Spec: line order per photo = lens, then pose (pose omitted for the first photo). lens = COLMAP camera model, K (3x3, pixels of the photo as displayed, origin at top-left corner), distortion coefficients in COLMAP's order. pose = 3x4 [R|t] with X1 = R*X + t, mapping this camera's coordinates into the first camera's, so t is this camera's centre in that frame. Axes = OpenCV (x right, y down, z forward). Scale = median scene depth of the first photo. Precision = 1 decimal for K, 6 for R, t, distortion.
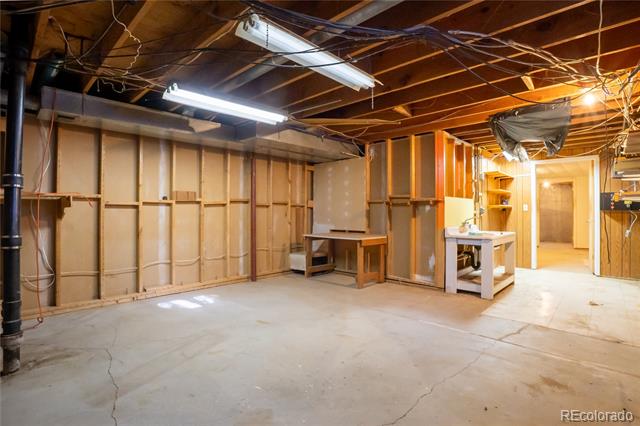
lens RADIAL K [[318.1, 0, 319.8], [0, 318.1, 211.3], [0, 0, 1]] dist [-0.032336, 0.001154]
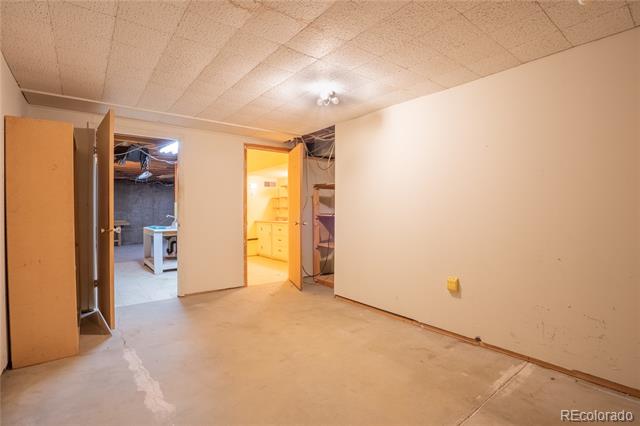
lens RADIAL K [[318.1, 0, 319.8], [0, 318.1, 211.3], [0, 0, 1]] dist [-0.032336, 0.001154]
pose [[0.143336, -0.001063, 0.989673, -0.831572], [-0.003405, 0.999993, 0.001567, -0.007529], [-0.989668, -0.003595, 0.143332, 0.136573]]
